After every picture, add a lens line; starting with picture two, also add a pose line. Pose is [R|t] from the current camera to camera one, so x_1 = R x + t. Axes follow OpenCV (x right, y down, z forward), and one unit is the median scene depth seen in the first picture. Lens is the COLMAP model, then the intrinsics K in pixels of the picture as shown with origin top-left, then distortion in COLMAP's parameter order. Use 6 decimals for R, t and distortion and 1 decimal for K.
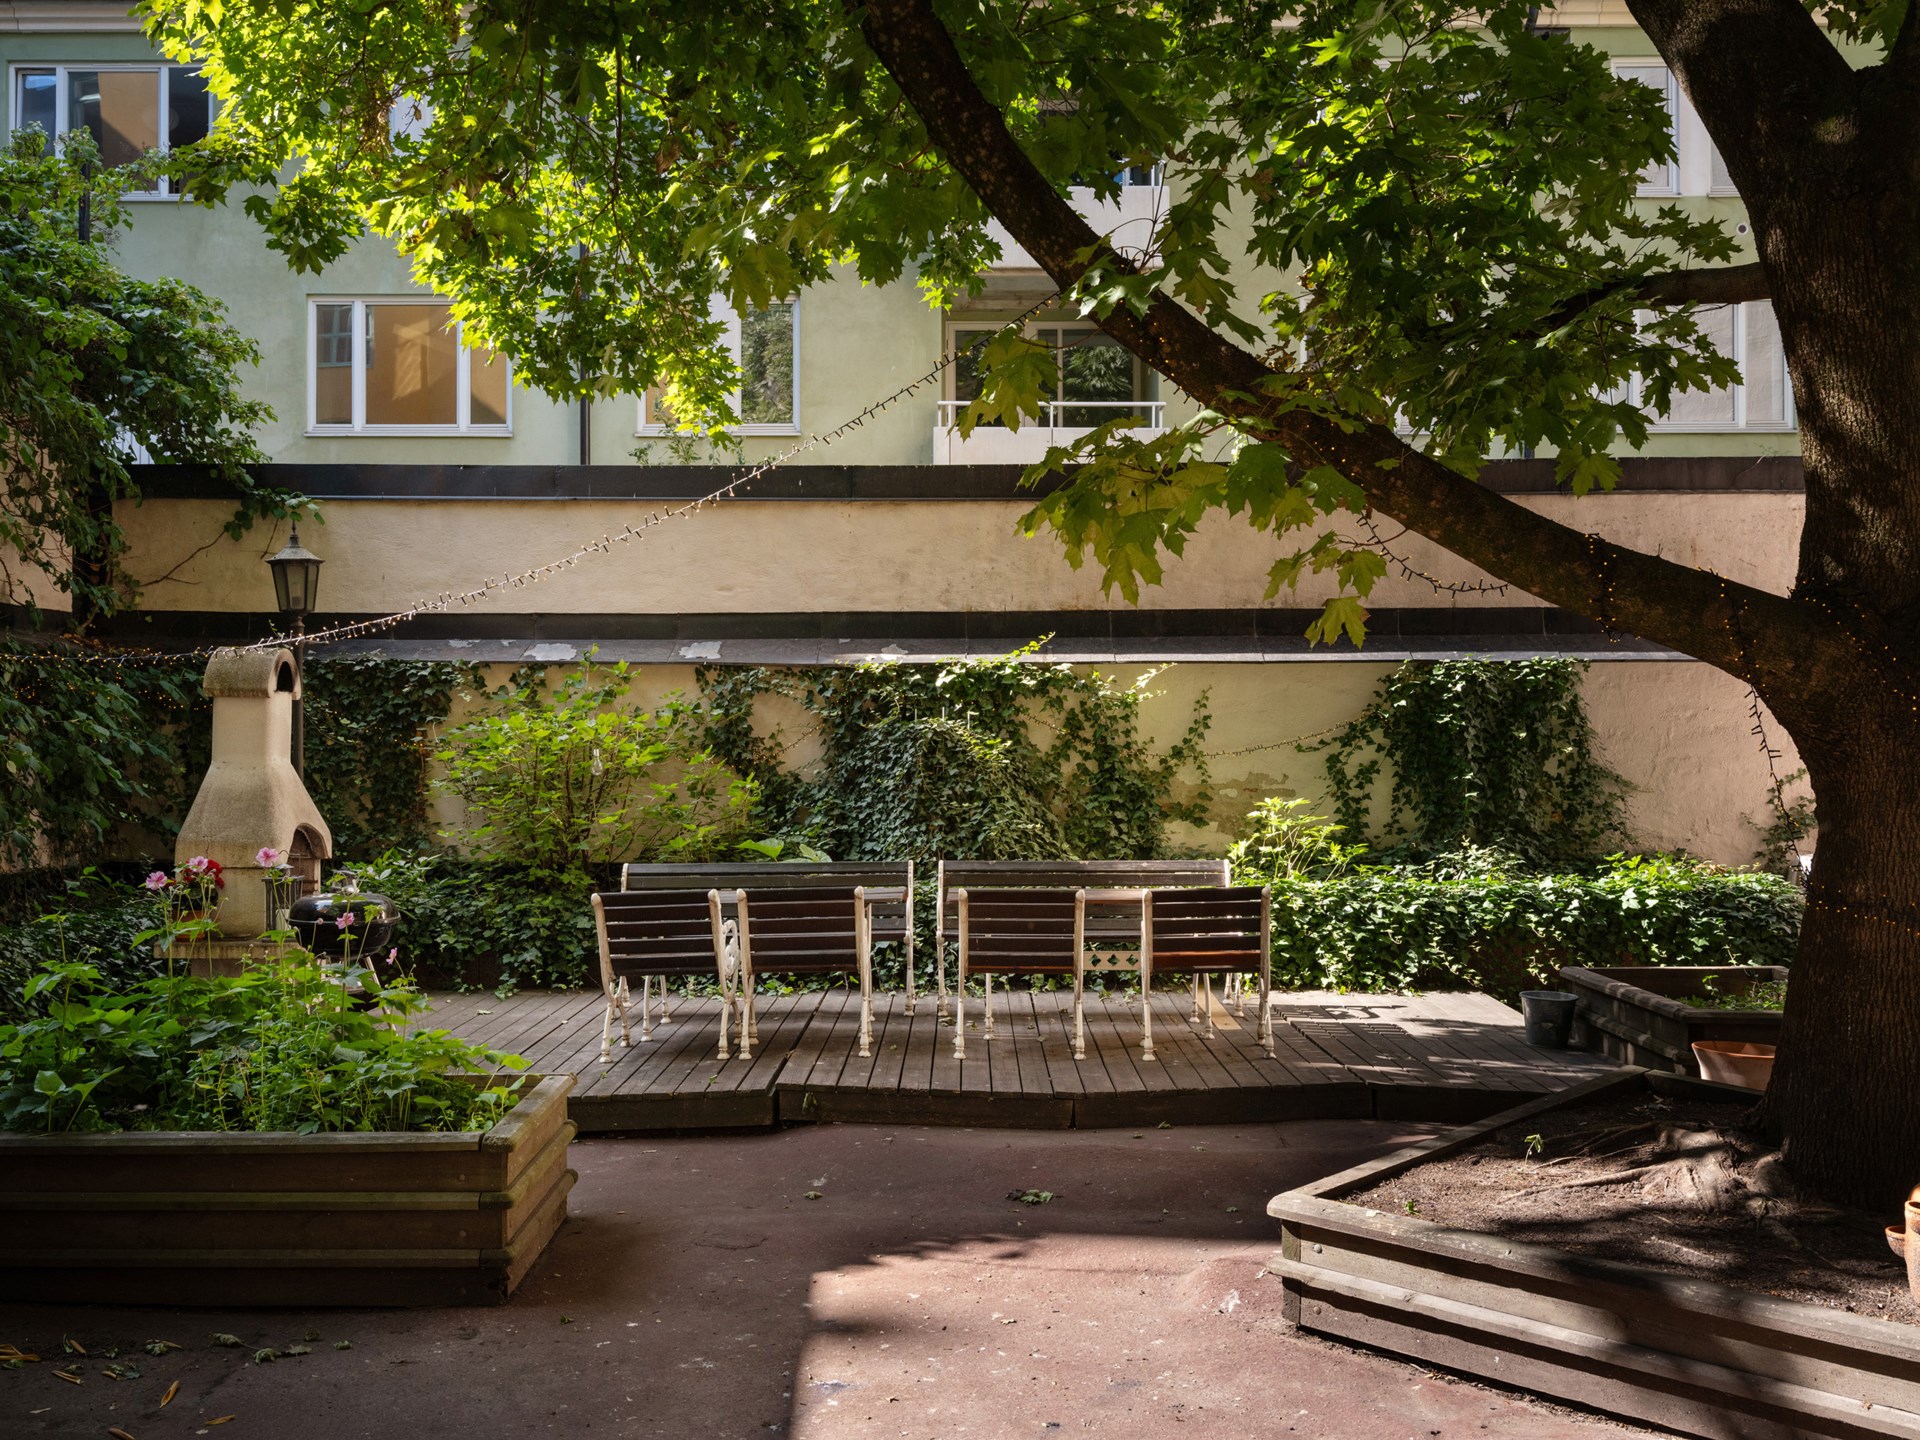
lens RADIAL K [[1864.9, 0, 917.6], [0, 1864.9, 793.7], [0, 0, 1]] dist [0.014272, 0.000000]
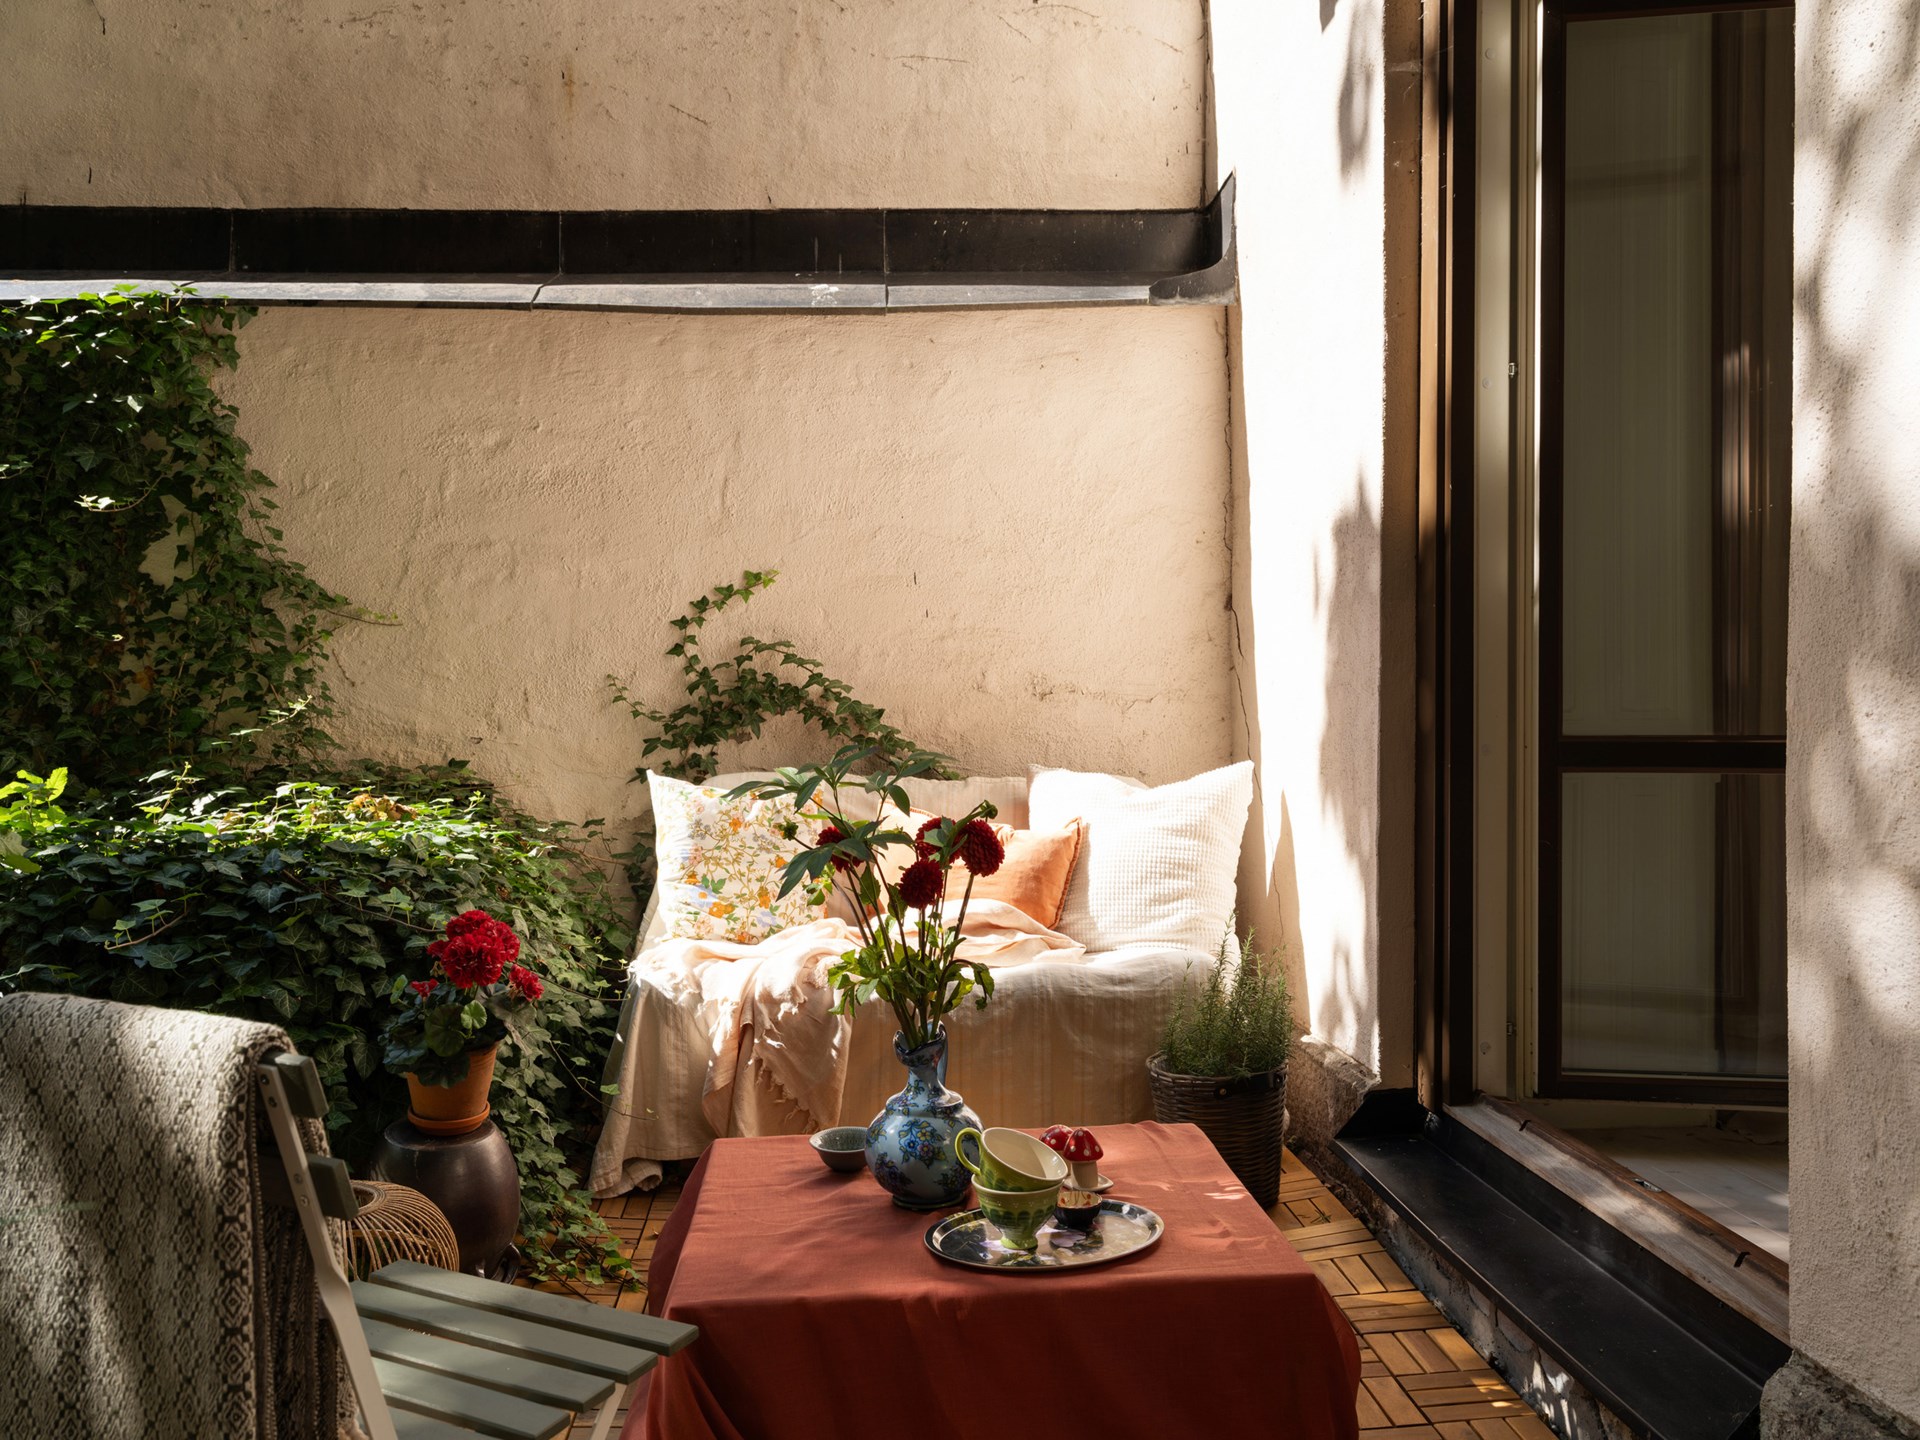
lens RADIAL K [[1612.2, 0, 882.8], [0, 1612.2, 739.4], [0, 0, 1]] dist [-0.023168, 0.024208]
pose [[0.997950, 0.005964, 0.063717, 0.479221], [-0.005354, 0.999938, -0.009740, 0.027592], [-0.063771, 0.009379, 0.997920, 0.639000]]
